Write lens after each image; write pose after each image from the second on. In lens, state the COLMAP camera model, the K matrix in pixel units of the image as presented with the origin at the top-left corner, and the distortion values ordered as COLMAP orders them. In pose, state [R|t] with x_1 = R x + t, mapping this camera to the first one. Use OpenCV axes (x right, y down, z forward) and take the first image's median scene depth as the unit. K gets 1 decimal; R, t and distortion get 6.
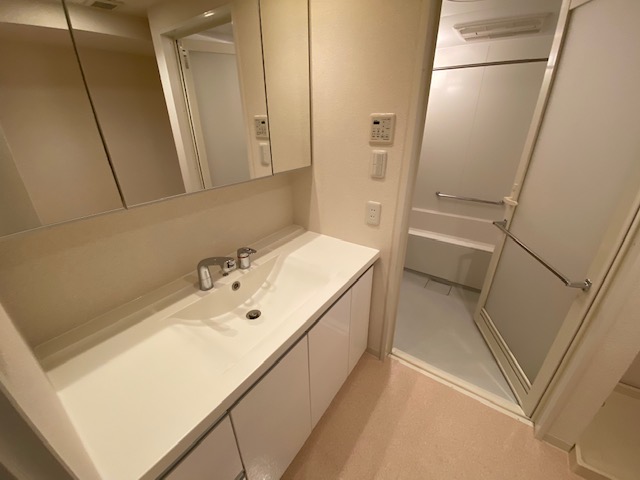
lens RADIAL K [[259.5, 0, 320.0], [0, 259.5, 240.0], [0, 0, 1]] dist [-0.001479, -0.000615]
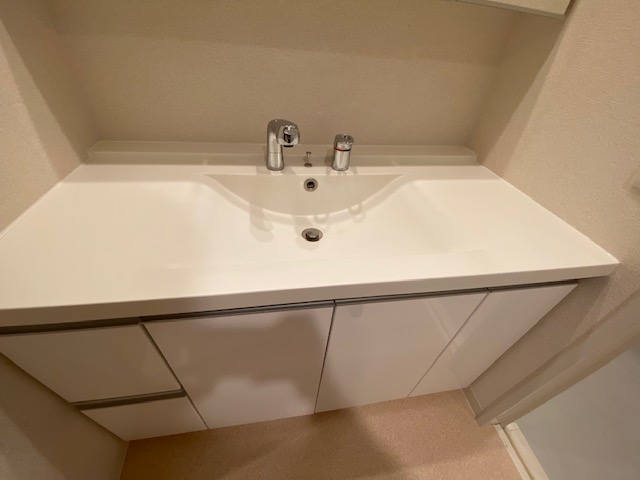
lens RADIAL K [[259.5, 0, 320.0], [0, 259.5, 240.0], [0, 0, 1]] dist [-0.001479, -0.000615]
pose [[0.686524, 0.513986, -0.514299, 0.108506], [-0.379244, 0.856611, 0.349846, 0.049621], [0.620370, -0.045133, 0.783010, 0.446576]]
